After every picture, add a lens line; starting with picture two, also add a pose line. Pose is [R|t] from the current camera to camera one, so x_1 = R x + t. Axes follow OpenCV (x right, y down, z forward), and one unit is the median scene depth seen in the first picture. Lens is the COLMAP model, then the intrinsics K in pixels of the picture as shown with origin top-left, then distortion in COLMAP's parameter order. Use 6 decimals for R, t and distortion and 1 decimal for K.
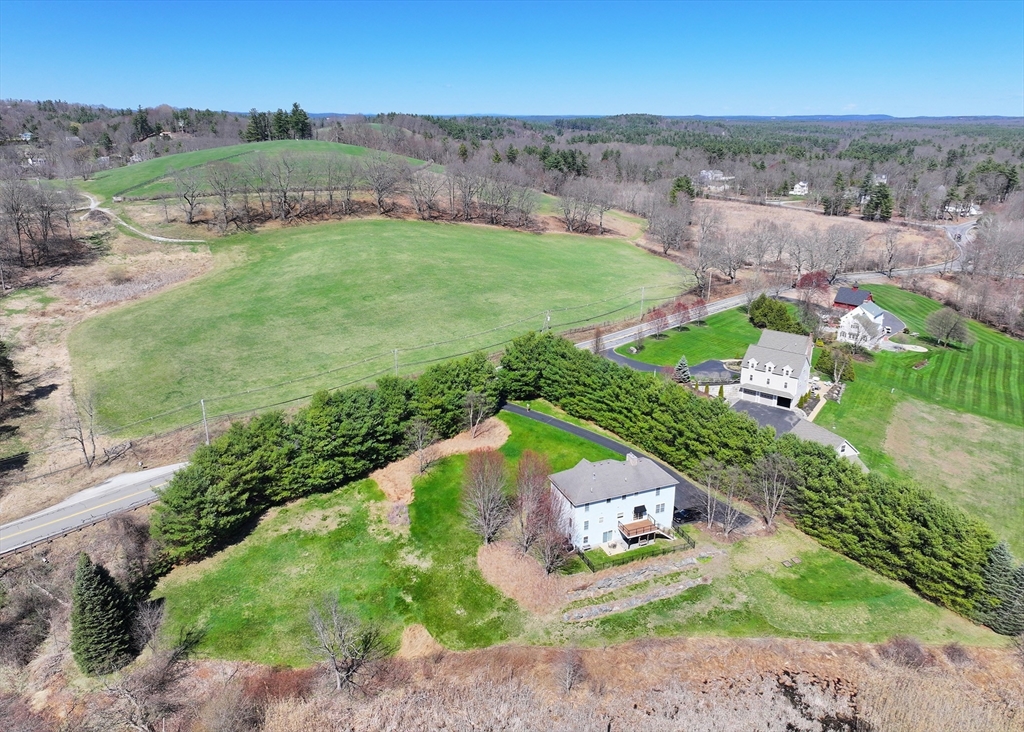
lens RADIAL K [[712.6, 0, 512.0], [0, 712.6, 366.0], [0, 0, 1]] dist [0.007180, -0.001139]
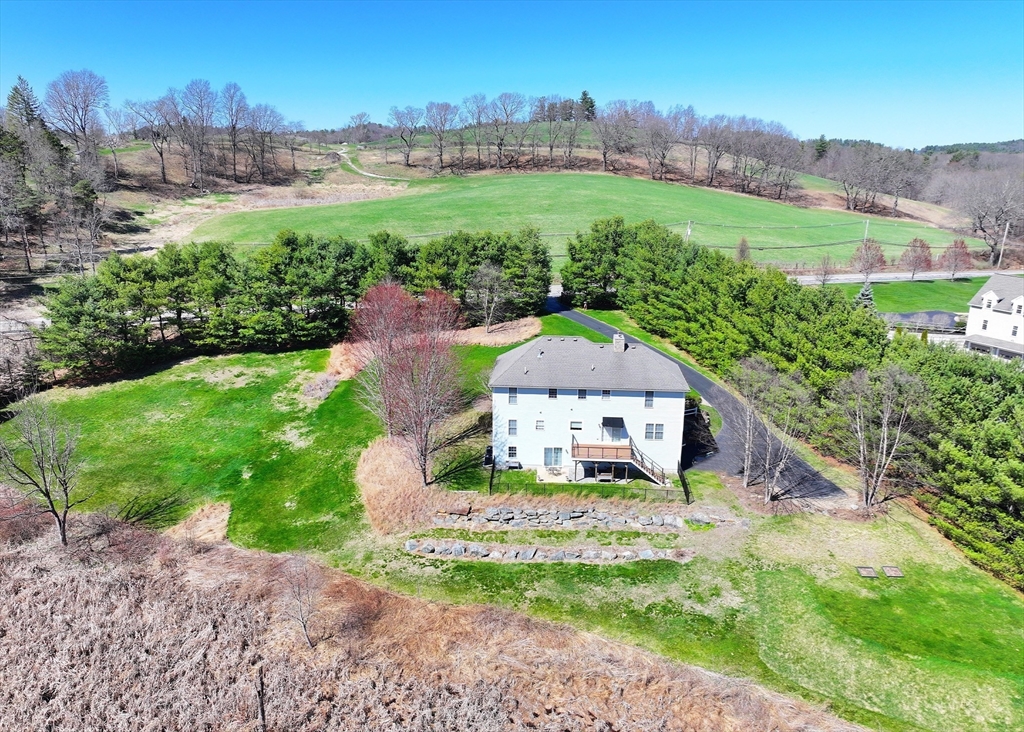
lens RADIAL K [[712.6, 0, 512.0], [0, 712.6, 366.0], [0, 0, 1]] dist [0.007180, -0.001139]
pose [[0.895027, 0.126320, -0.427749, 0.349156], [-0.147179, 0.988982, -0.015897, 0.173905], [0.421028, 0.077184, 0.903758, 0.417278]]
